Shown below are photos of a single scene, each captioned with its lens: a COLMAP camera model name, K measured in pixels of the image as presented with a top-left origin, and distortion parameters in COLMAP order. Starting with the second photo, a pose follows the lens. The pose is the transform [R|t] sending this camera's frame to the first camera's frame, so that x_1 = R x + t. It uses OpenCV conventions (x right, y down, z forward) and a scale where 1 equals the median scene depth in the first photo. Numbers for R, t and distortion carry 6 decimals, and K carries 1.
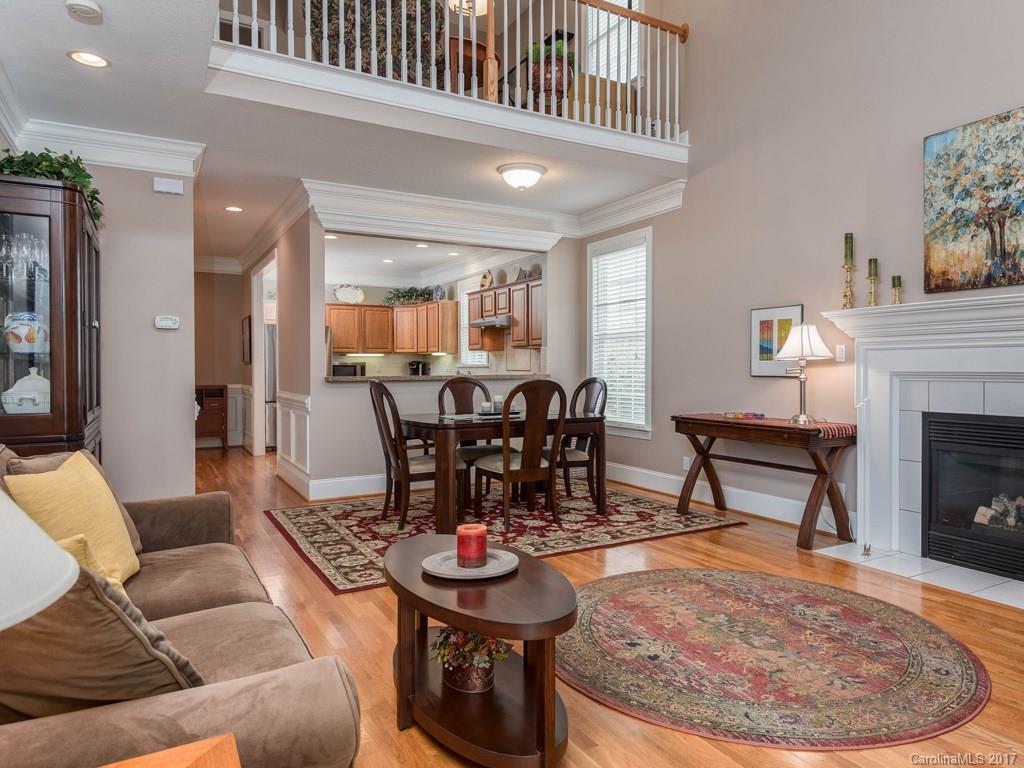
lens RADIAL K [[632.2, 0, 512.0], [0, 632.2, 384.0], [0, 0, 1]] dist [-0.003190, -0.002010]
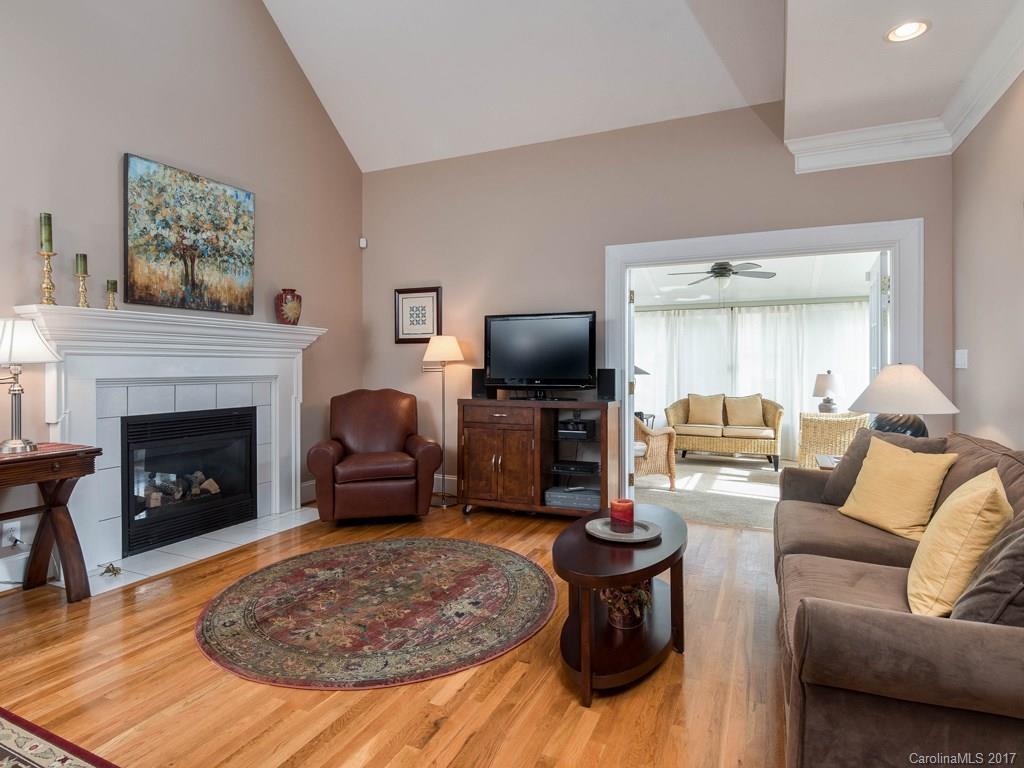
lens RADIAL K [[557.0, 0, 545.2], [0, 557.0, 369.8], [0, 0, 1]] dist [-0.023939, -0.000710]
pose [[-0.628565, -0.006020, 0.777734, -0.510706], [0.018285, 0.999579, 0.022515, -0.042944], [-0.777542, 0.028373, -0.628191, 1.099621]]
